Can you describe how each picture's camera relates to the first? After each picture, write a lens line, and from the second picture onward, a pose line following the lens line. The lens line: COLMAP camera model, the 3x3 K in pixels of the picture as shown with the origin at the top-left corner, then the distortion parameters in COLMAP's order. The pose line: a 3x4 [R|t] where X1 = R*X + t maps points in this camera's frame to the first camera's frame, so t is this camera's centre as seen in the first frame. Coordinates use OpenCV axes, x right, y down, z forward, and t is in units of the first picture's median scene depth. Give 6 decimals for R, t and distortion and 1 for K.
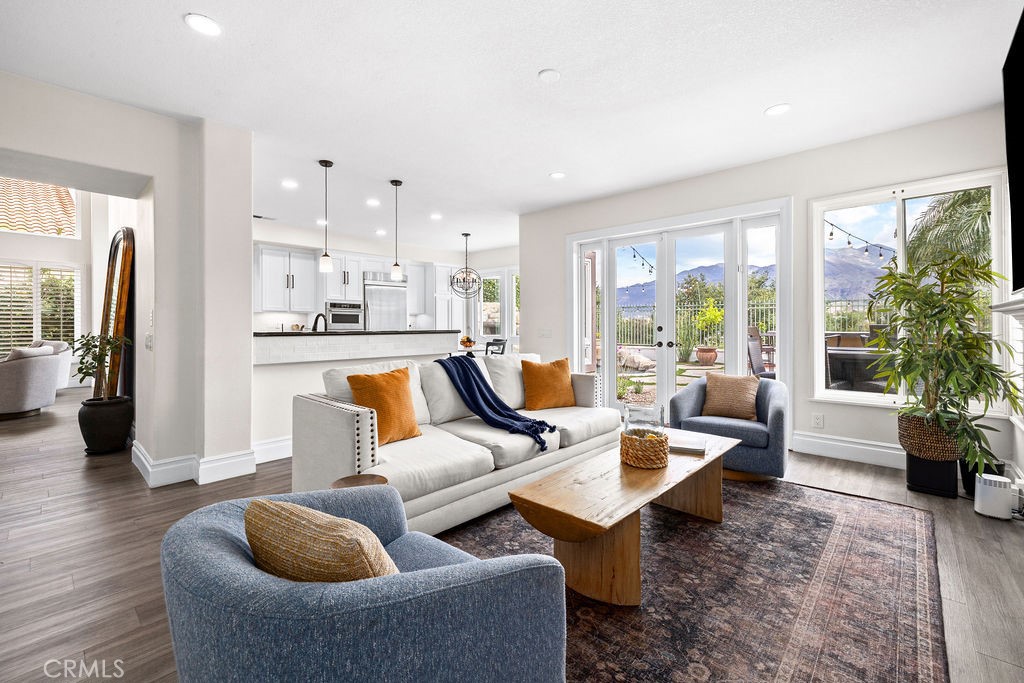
lens RADIAL K [[433.0, 0, 508.6], [0, 433.0, 340.0], [0, 0, 1]] dist [0.001133, 0.000168]
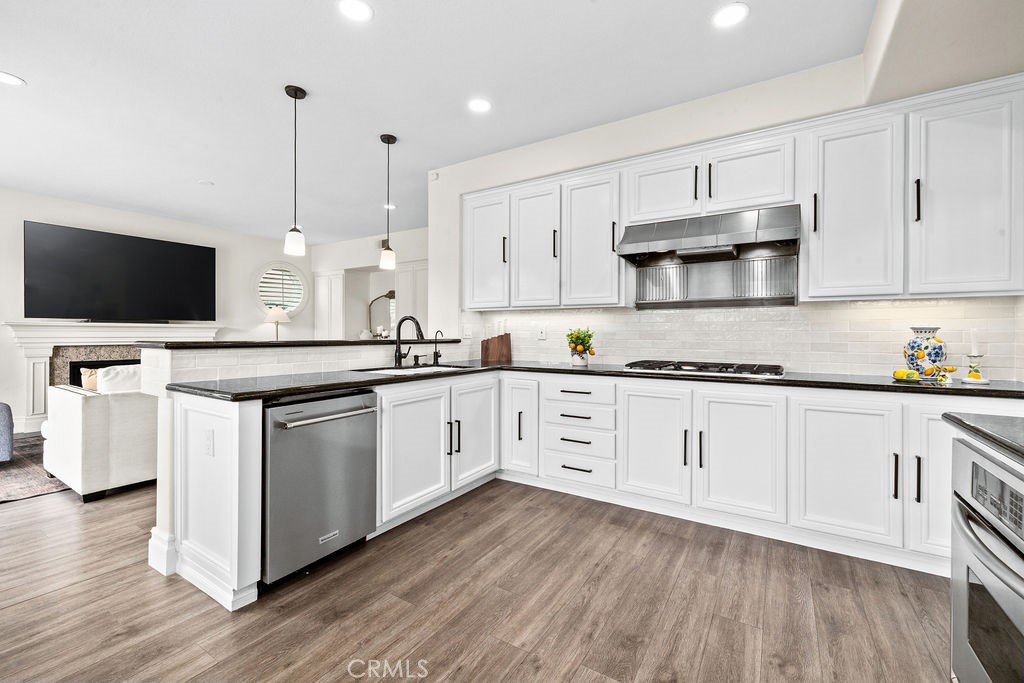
lens RADIAL K [[428.5, 0, 508.2], [0, 428.5, 334.3], [0, 0, 1]] dist [0.000928, 0.000402]
pose [[-0.983832, -0.005060, -0.179023, -0.654400], [-0.011369, 0.999349, 0.034236, -0.078481], [0.178733, 0.035718, -0.983249, 2.393875]]
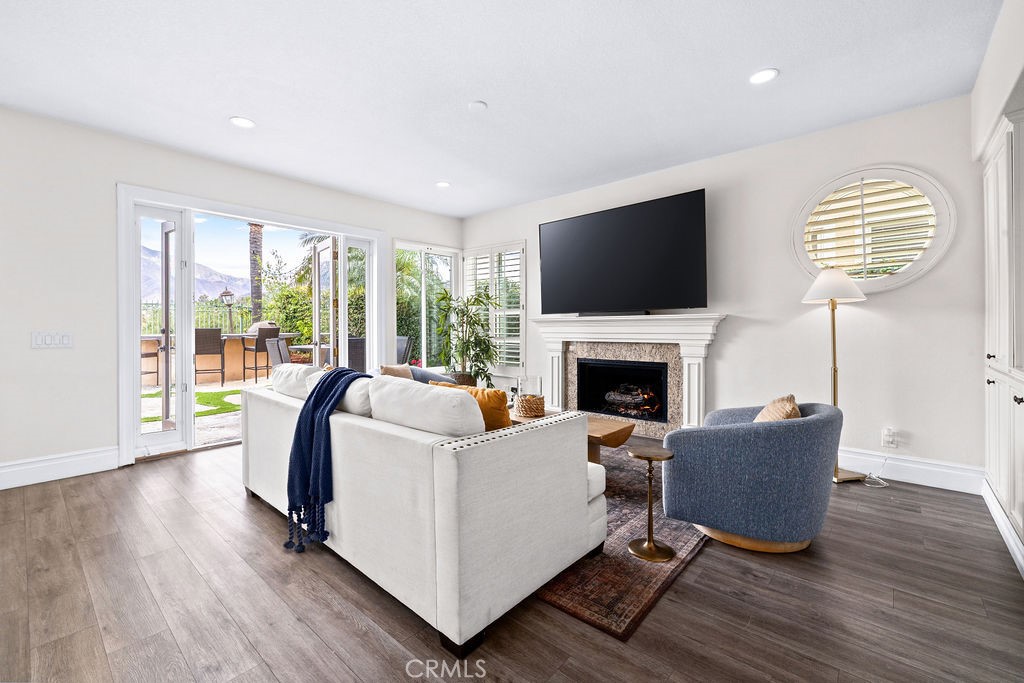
lens RADIAL K [[434.2, 0, 503.6], [0, 434.2, 331.7], [0, 0, 1]] dist [-0.001504, -0.000266]
pose [[-0.020420, -0.007533, 0.999763, -0.891880], [0.036312, 0.999306, 0.008271, -0.019563], [-0.999132, 0.036472, -0.020132, 0.814384]]
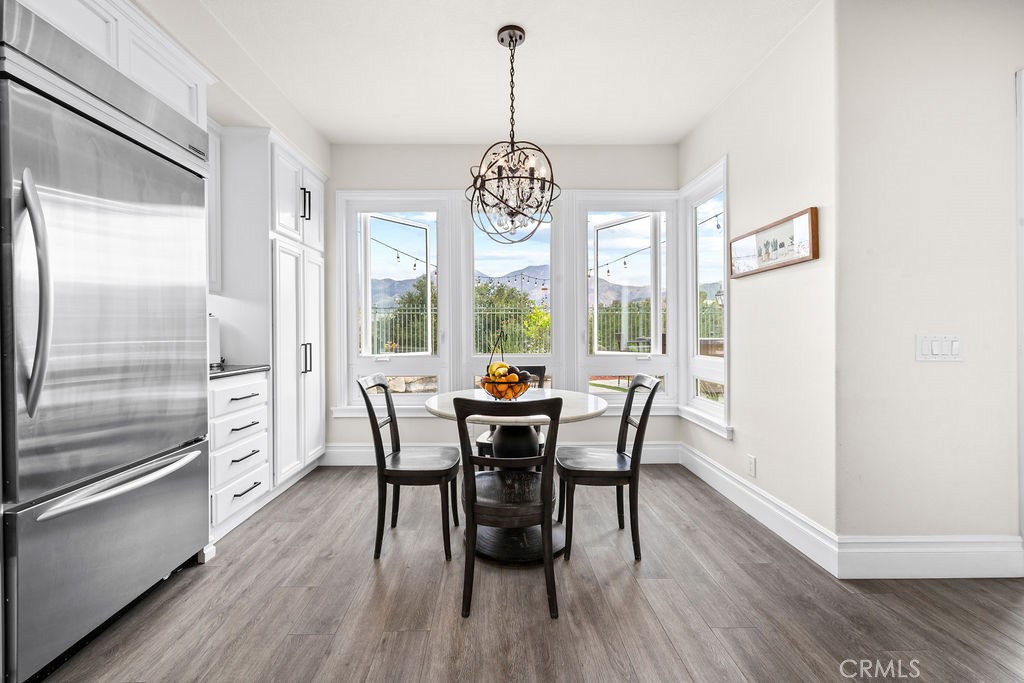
lens RADIAL K [[442.6, 0, 500.0], [0, 442.6, 332.2], [0, 0, 1]] dist [0.002972, 0.000392]
pose [[0.724468, -0.002218, 0.689305, -0.753841], [0.026824, 0.999328, -0.024978, -0.054073], [-0.688786, 0.036585, 0.724041, 1.819840]]
